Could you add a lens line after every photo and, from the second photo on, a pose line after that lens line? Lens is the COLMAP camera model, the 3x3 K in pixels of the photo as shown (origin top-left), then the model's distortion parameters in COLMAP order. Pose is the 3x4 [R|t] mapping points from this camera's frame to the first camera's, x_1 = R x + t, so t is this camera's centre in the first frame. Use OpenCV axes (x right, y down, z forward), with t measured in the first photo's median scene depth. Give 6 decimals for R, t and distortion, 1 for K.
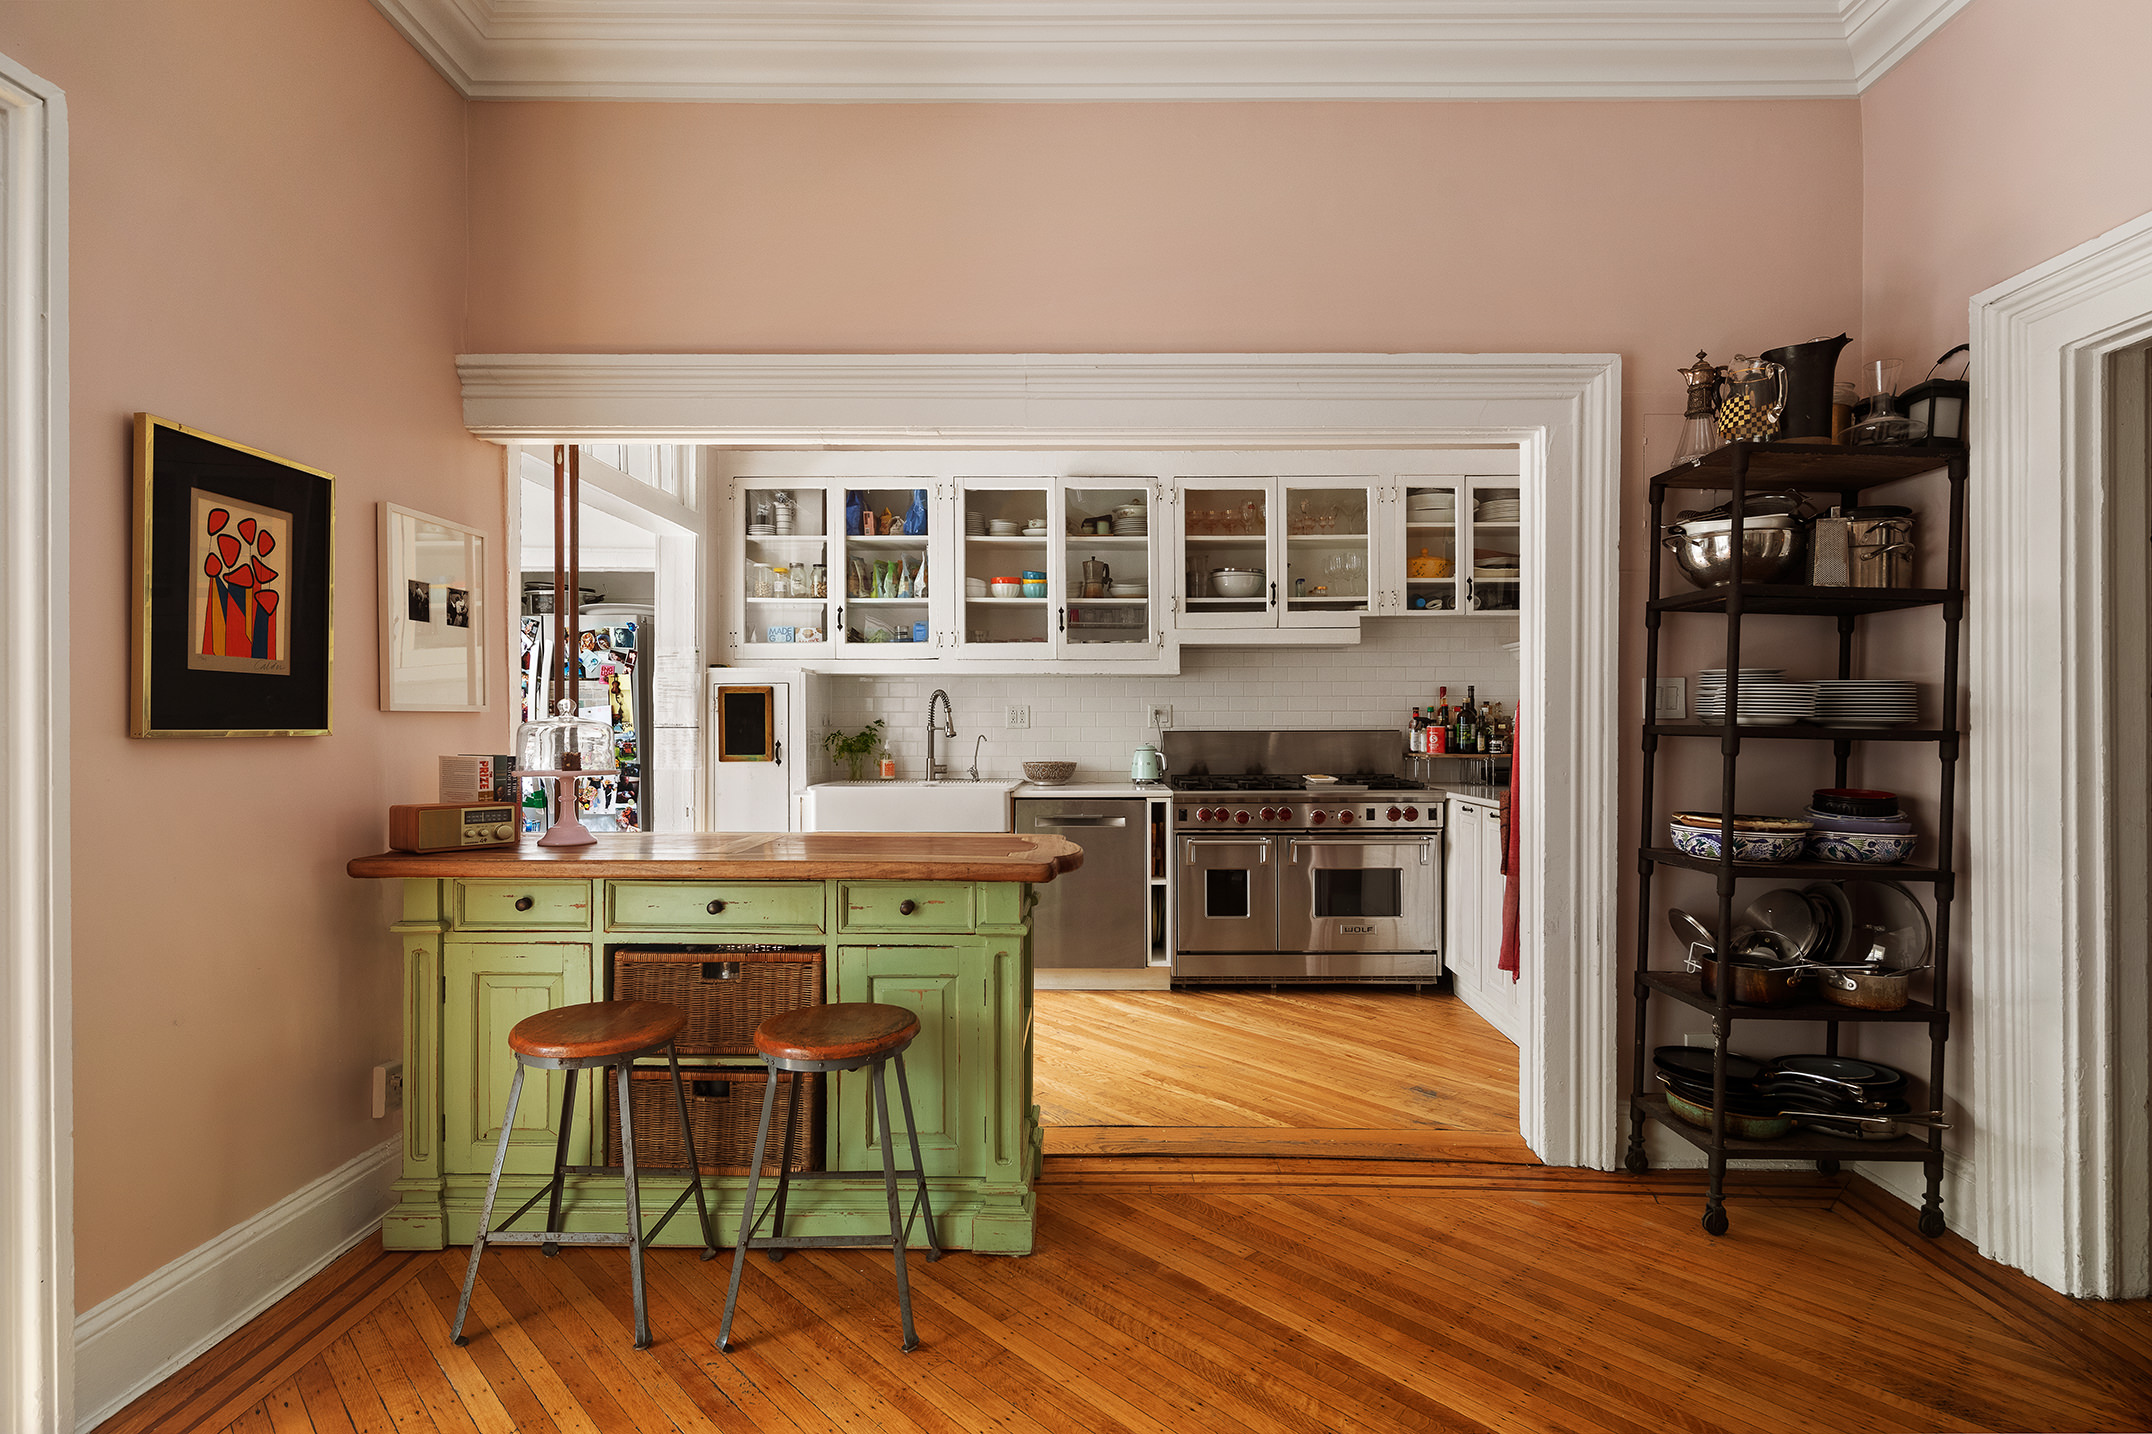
lens RADIAL K [[1079.2, 0, 1076.0], [0, 1079.2, 717.0], [0, 0, 1]] dist [0.002008, 0.000366]
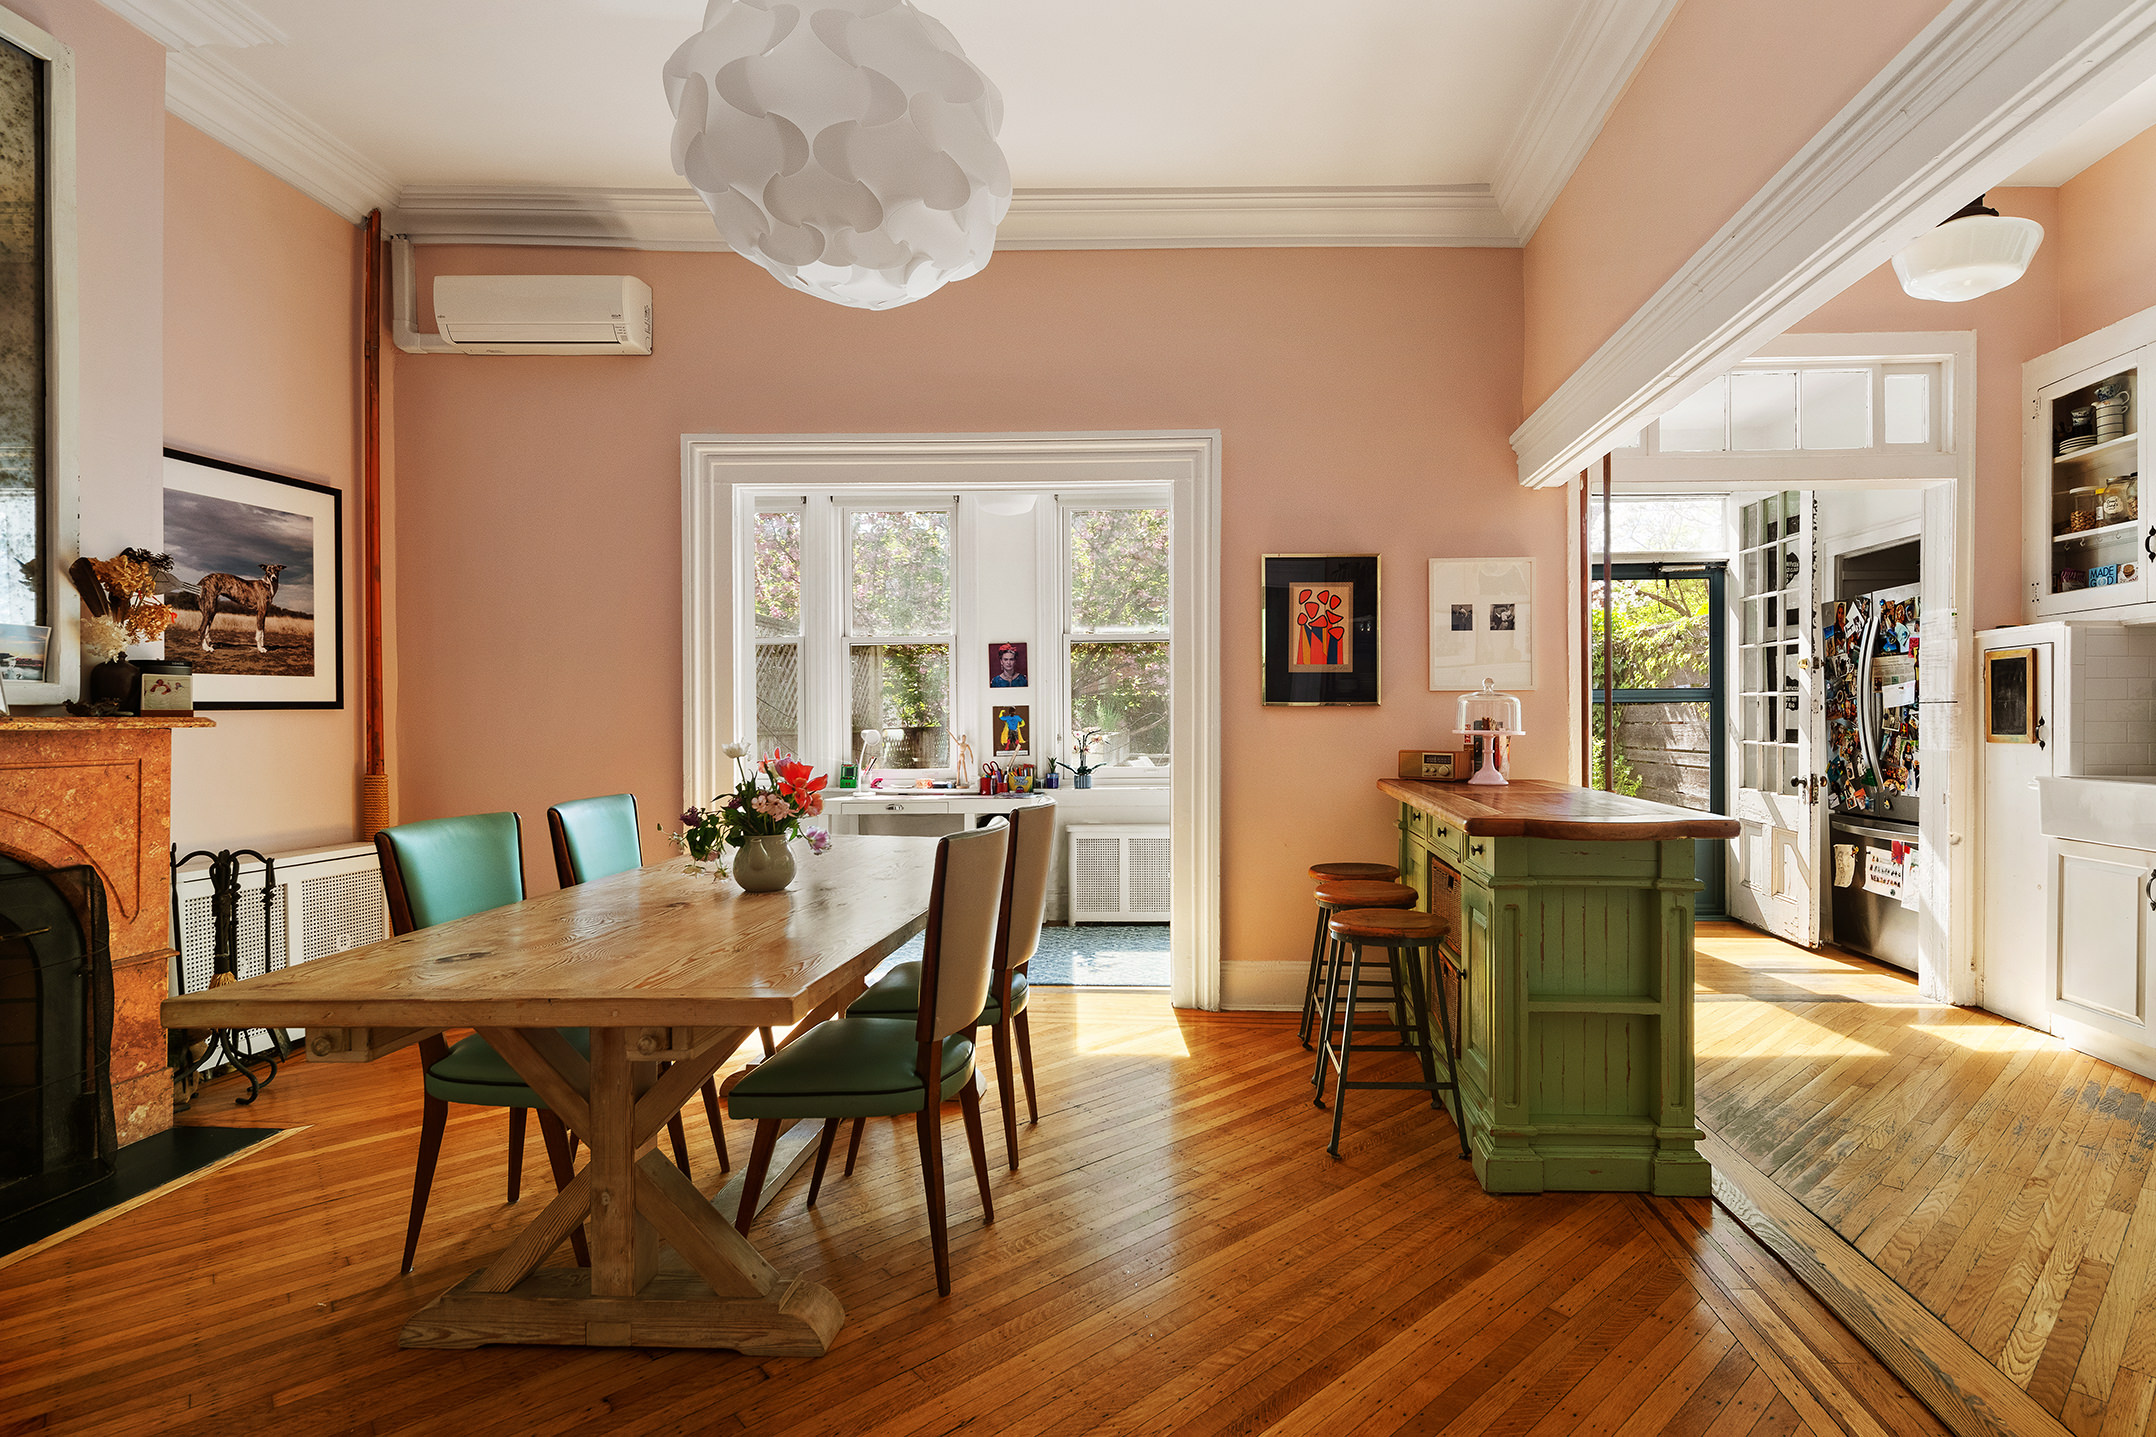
lens RADIAL K [[1034.9, 0, 1078.0], [0, 1034.9, 718.5], [0, 0, 1]] dist [-0.001039, -0.000152]
pose [[-0.121686, -0.003667, -0.992562, 1.035160], [0.003990, 0.999983, -0.004184, 0.043549], [0.992561, -0.004469, -0.121669, 0.757119]]
